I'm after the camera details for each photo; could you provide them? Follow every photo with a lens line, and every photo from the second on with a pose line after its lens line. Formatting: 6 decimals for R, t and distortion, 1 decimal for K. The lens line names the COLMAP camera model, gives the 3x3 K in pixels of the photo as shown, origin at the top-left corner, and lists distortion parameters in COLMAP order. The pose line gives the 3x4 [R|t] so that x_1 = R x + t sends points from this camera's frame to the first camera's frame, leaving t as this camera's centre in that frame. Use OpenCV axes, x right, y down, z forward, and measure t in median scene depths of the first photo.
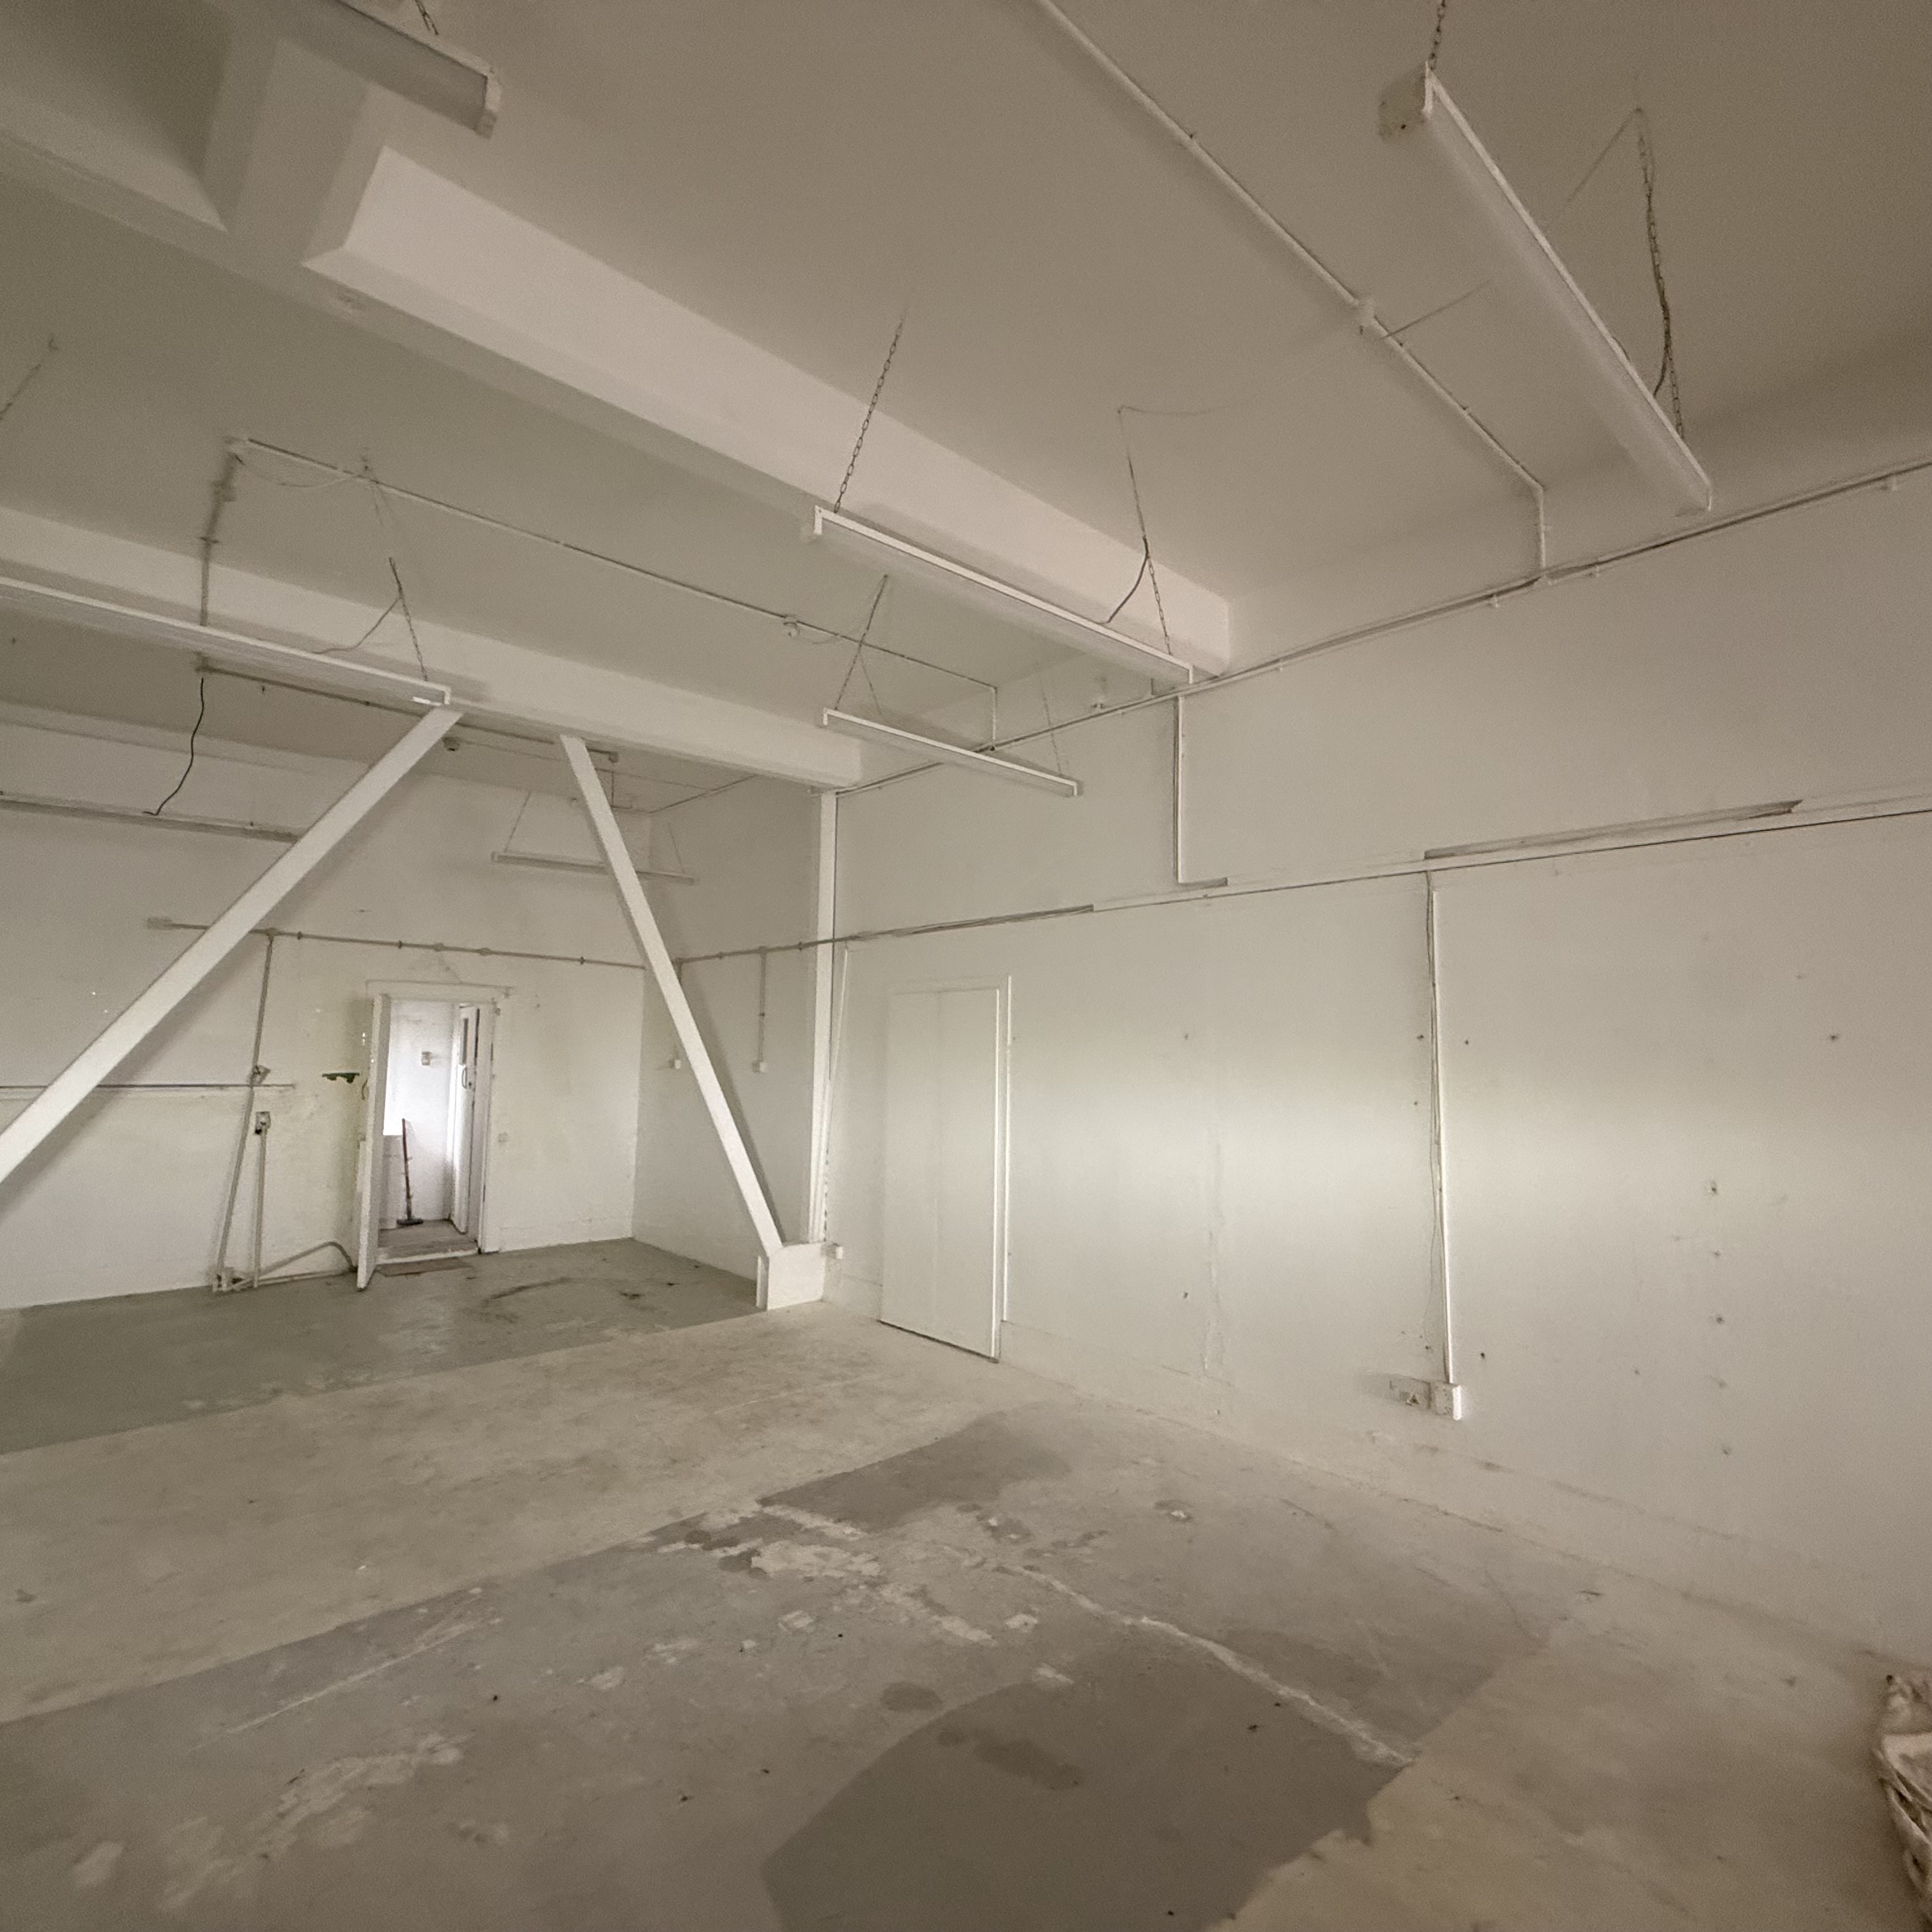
lens RADIAL K [[1019.6, 0, 959.4], [0, 1019.6, 969.3], [0, 0, 1]] dist [-0.003052, 0.000987]
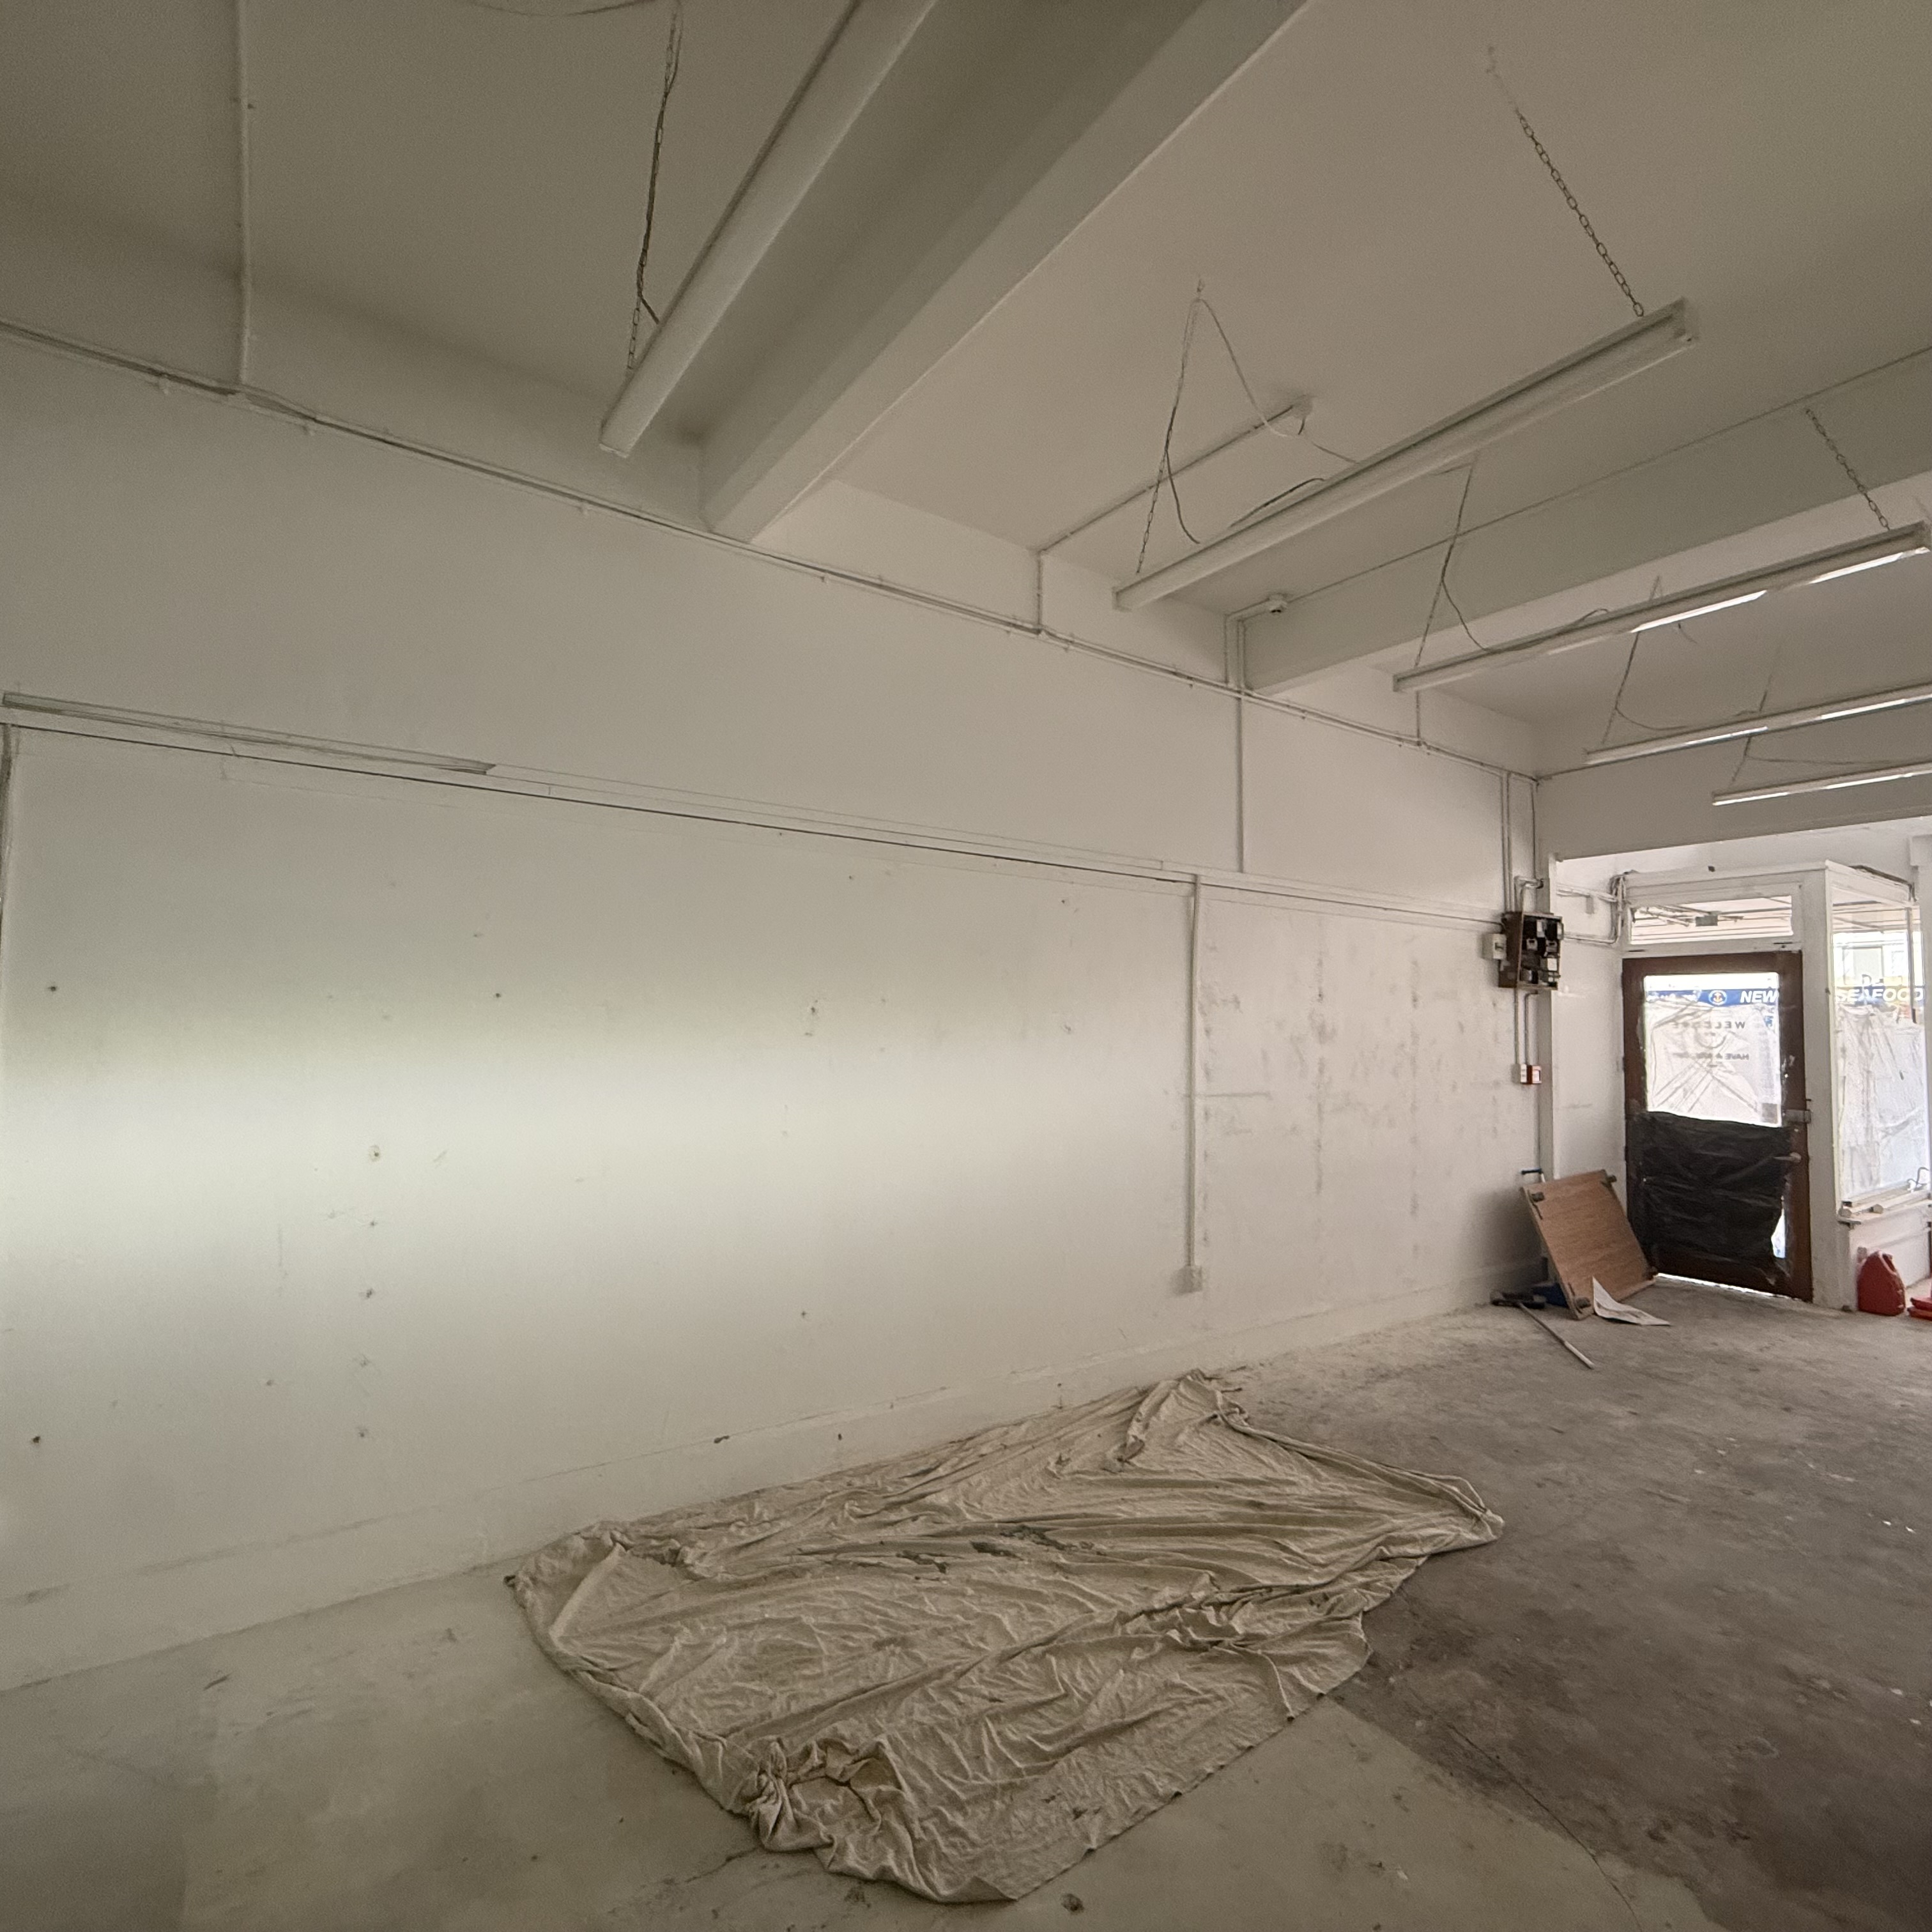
lens RADIAL K [[1019.6, 0, 959.4], [0, 1019.6, 969.3], [0, 0, 1]] dist [-0.003052, 0.000987]
pose [[0.133397, 0.047982, 0.989900, -0.054805], [-0.095860, 0.994769, -0.035300, 0.013976], [-0.986416, -0.090183, 0.137299, 0.170624]]
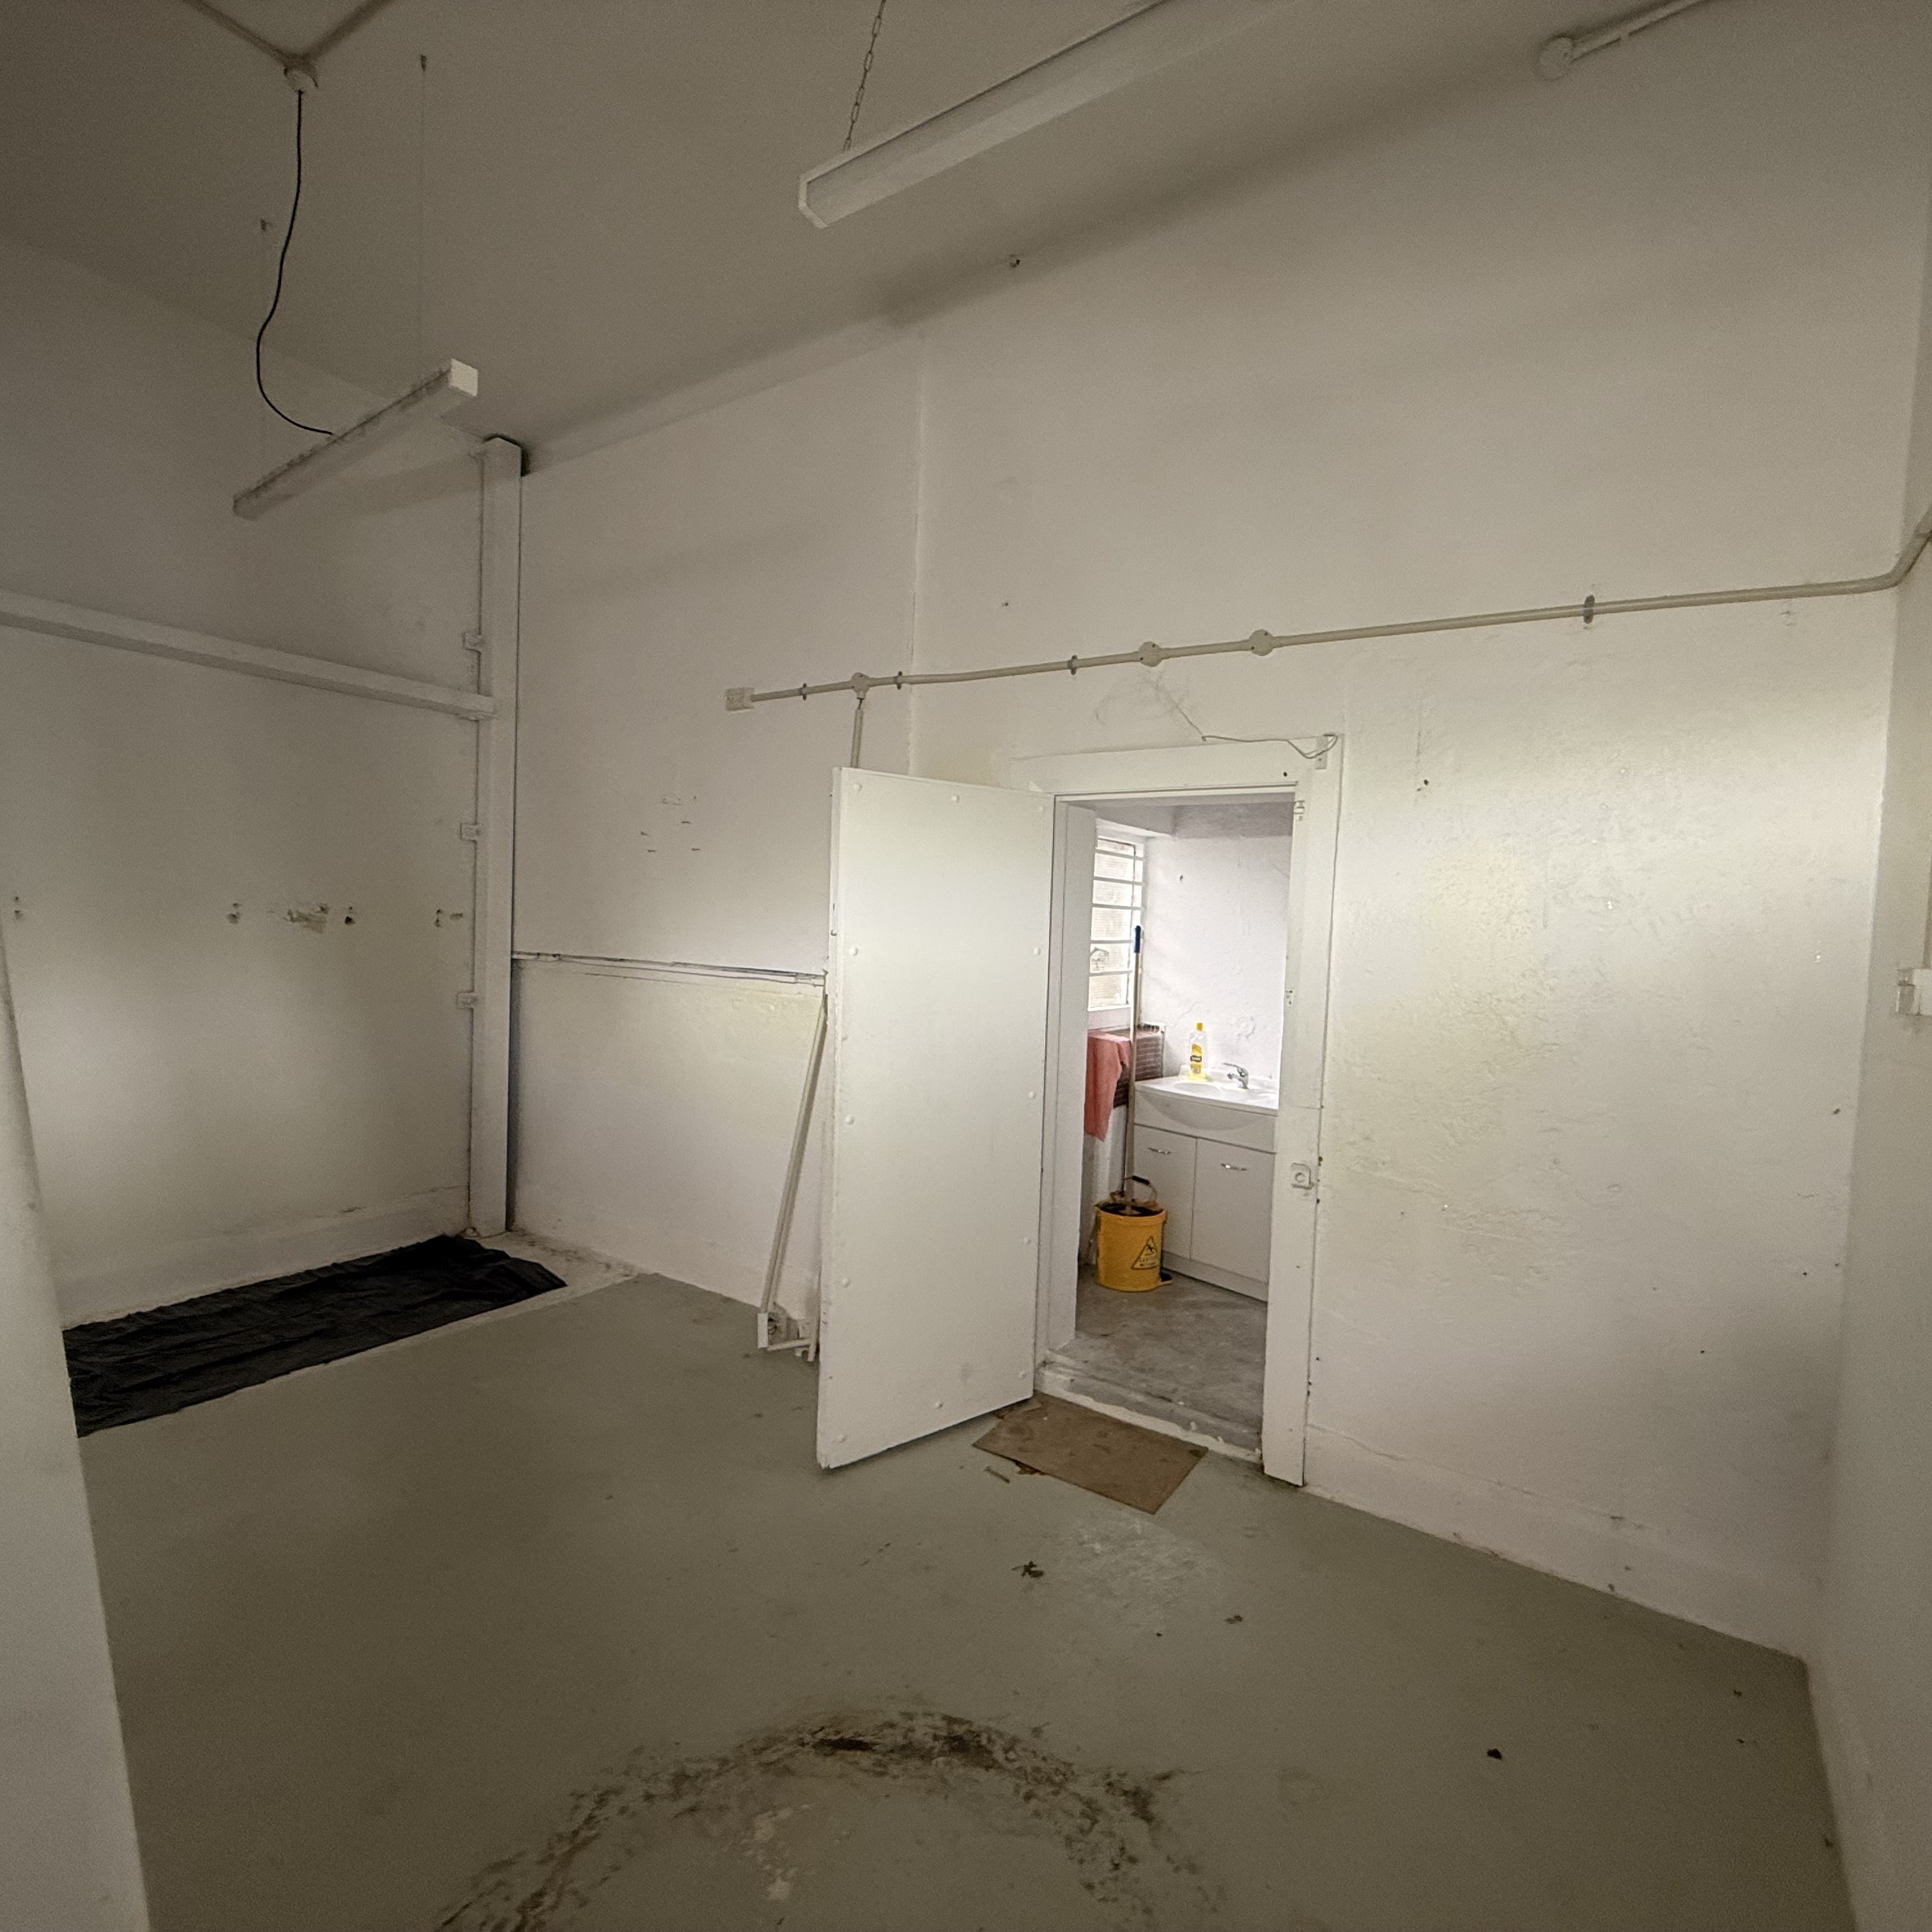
lens RADIAL K [[1007.2, 0, 966.0], [0, 1007.2, 966.0], [0, 0, 1]] dist [-0.003300, -0.000262]
pose [[0.232308, 0.032560, -0.972097, -0.174055], [0.042781, 0.998130, 0.043656, 0.090470], [0.971701, -0.051729, 0.230481, 0.975076]]
